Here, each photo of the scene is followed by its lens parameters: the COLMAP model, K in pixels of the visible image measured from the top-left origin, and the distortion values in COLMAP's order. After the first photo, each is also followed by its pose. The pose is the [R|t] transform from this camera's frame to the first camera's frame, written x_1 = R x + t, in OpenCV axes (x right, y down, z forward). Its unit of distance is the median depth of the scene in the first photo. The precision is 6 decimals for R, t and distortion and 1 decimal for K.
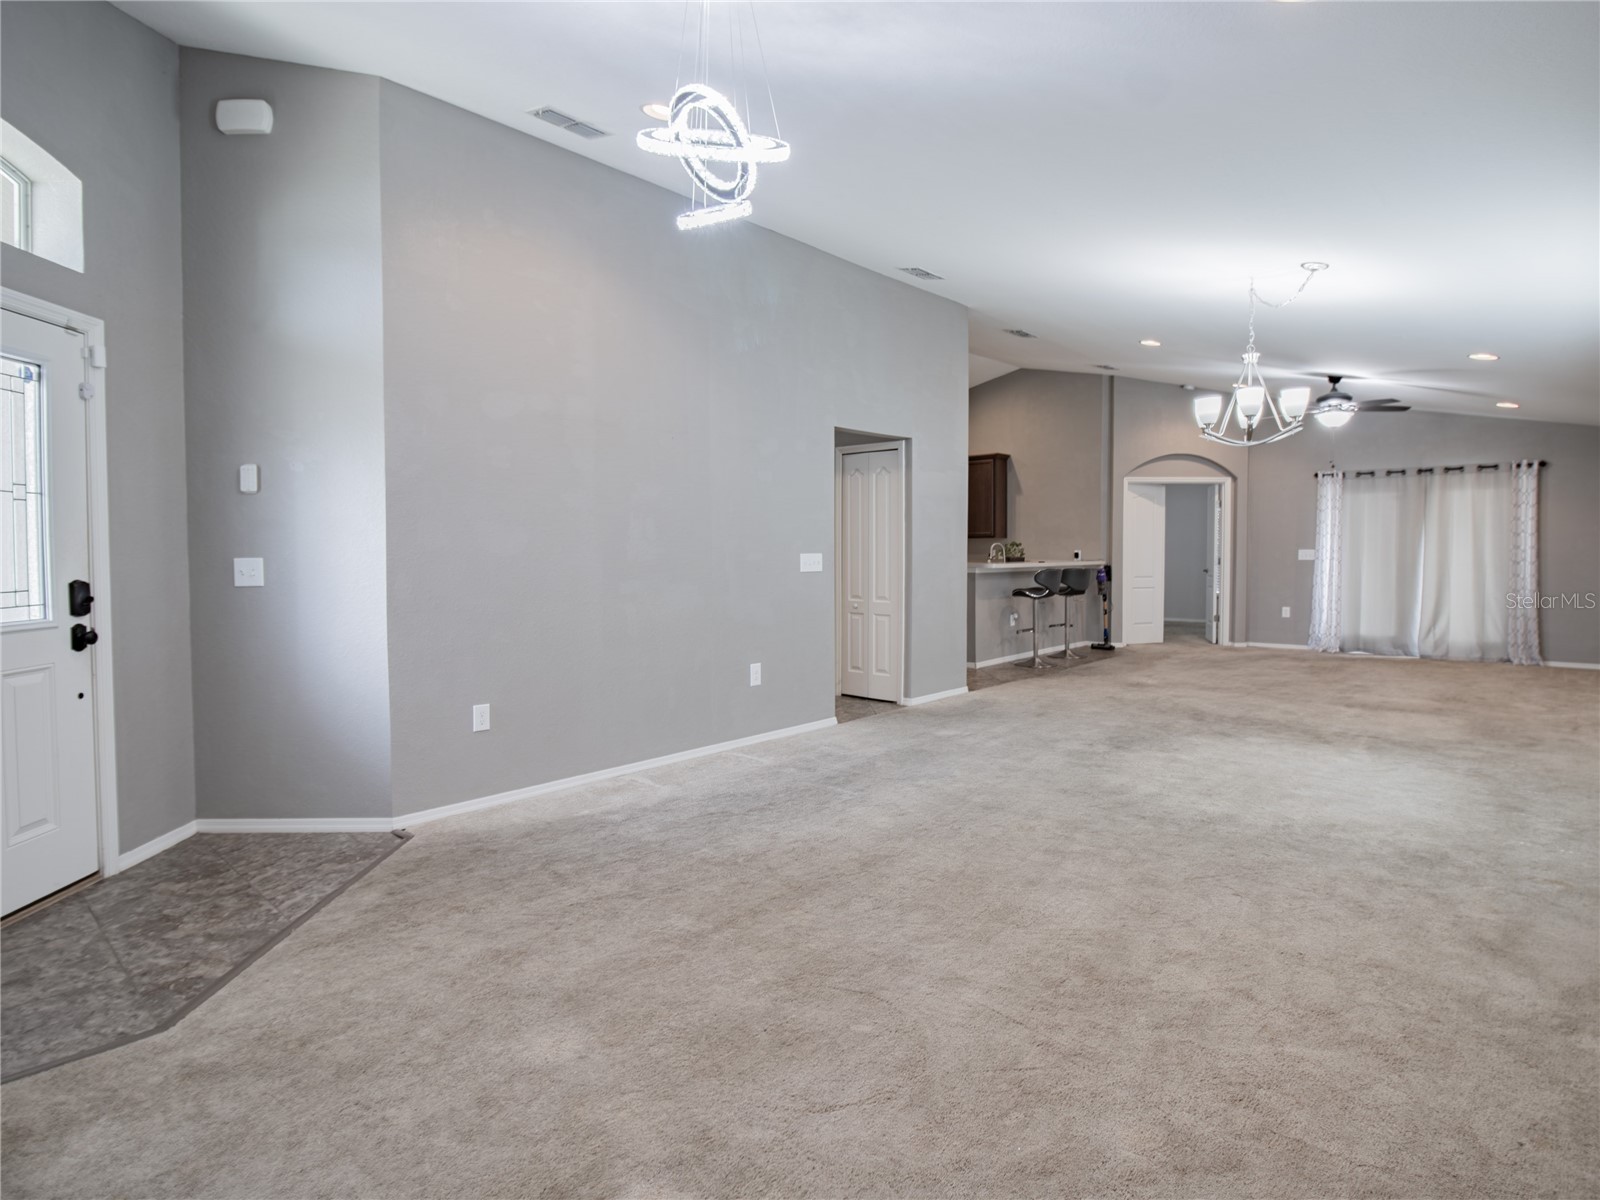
lens RADIAL K [[853.0, 0, 803.6], [0, 853.0, 593.8], [0, 0, 1]] dist [-0.013247, -0.000015]
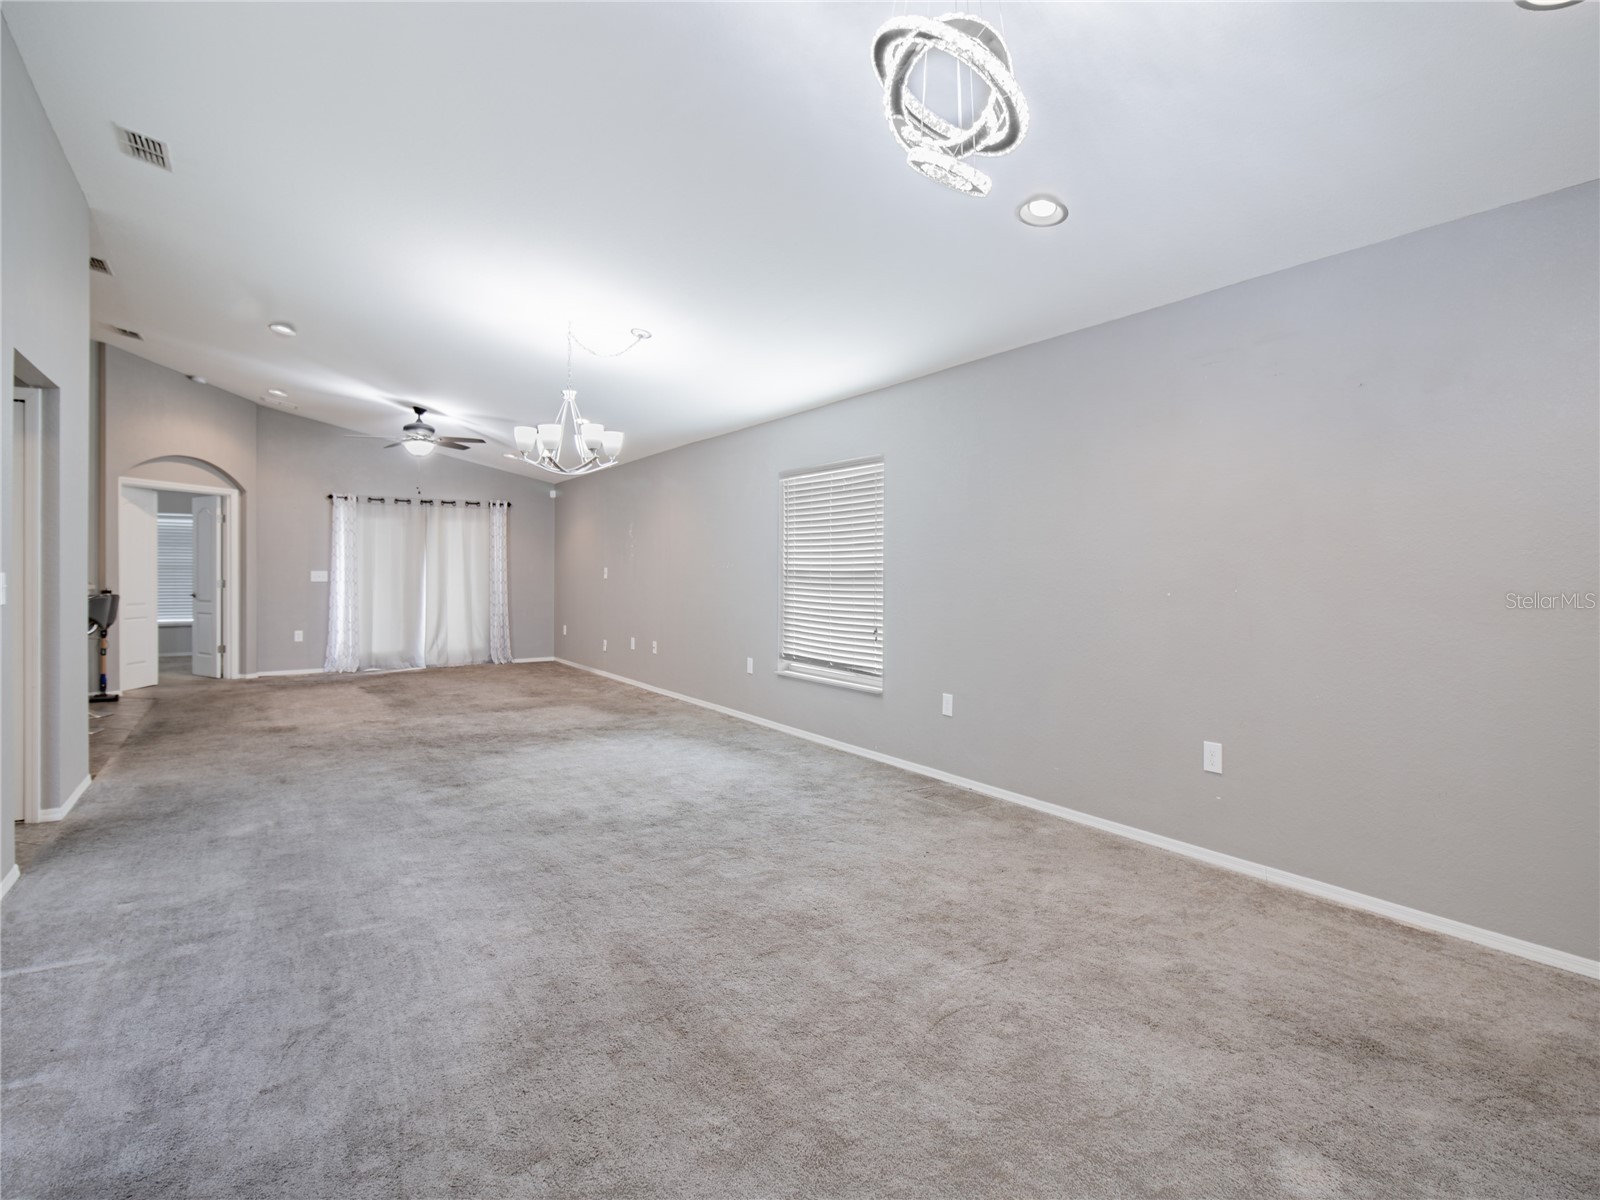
lens RADIAL K [[853.0, 0, 803.1], [0, 853.0, 591.8], [0, 0, 1]] dist [-0.013247, -0.000015]
pose [[0.246975, -0.017614, 0.968862, -0.237865], [0.046012, 0.998920, 0.006432, -0.009276], [-0.967929, 0.042991, 0.247519, 0.231004]]
